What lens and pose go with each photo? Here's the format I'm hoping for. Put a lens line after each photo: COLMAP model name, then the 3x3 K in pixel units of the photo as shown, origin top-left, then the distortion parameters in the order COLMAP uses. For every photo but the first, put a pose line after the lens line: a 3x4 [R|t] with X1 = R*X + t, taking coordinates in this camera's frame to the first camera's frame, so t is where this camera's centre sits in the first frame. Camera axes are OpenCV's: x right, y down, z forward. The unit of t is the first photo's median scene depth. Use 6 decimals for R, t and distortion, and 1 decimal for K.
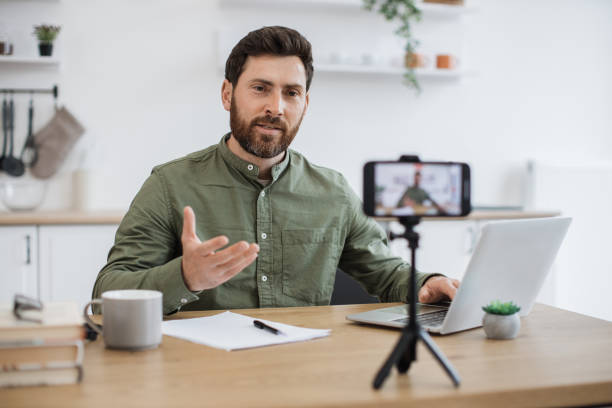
lens RADIAL K [[998.7, 0, 315.4], [0, 998.7, 204.5], [0, 0, 1]] dist [-0.044079, 0.056969]
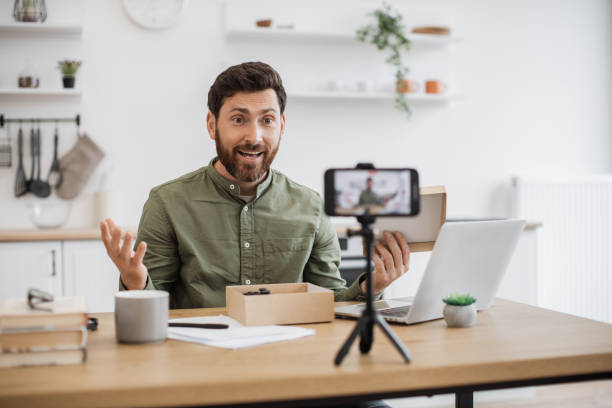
lens RADIAL K [[945.9, 0, 306.0], [0, 945.9, 204.0], [0, 0, 1]] dist [-0.042577, 0.019196]
pose [[0.999487, -0.014803, -0.028406, 0.034761], [0.014117, 0.999607, -0.024203, 0.014510], [0.028753, 0.023790, 0.999303, -0.061140]]
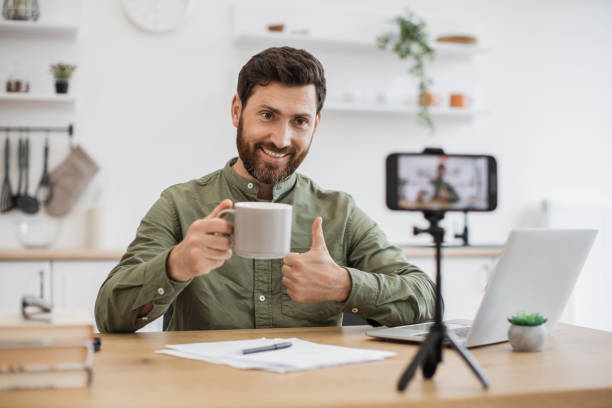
lens RADIAL K [[984.9, 0, 317.4], [0, 984.9, 206.4], [0, 0, 1]] dist [-0.054755, 0.039369]
pose [[0.999947, -0.003079, -0.009791, -0.005317], [0.002505, 0.998306, -0.058128, 0.038437], [0.009953, 0.058101, 0.998261, 0.033603]]
